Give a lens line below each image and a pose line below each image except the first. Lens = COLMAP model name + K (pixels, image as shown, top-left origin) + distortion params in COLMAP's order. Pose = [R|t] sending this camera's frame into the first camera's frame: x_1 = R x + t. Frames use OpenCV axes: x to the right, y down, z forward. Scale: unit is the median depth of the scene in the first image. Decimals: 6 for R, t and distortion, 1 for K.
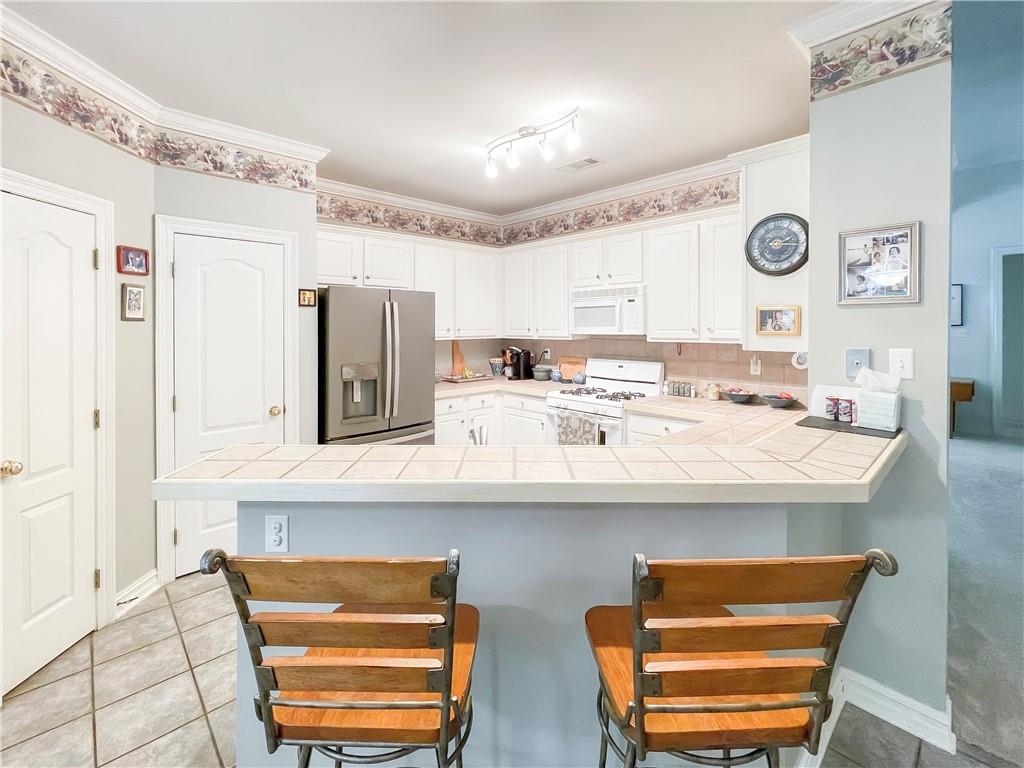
lens RADIAL K [[455.7, 0, 512.0], [0, 455.7, 384.0], [0, 0, 1]] dist [-0.000651, -0.000178]
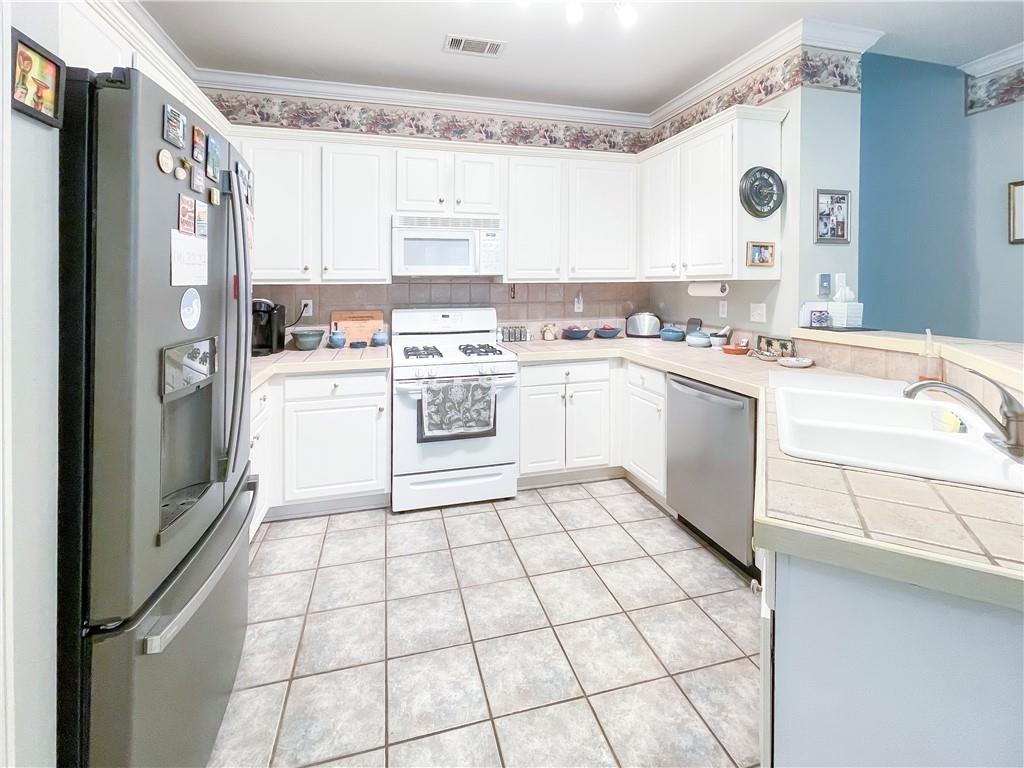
lens RADIAL K [[450.1, 0, 507.2], [0, 450.1, 321.6], [0, 0, 1]] dist [-0.000052, 0.000014]
pose [[0.484977, -0.072055, 0.871553, -0.454065], [0.114600, 0.993242, 0.018346, -0.034058], [-0.866986, 0.090983, 0.489957, 0.571369]]
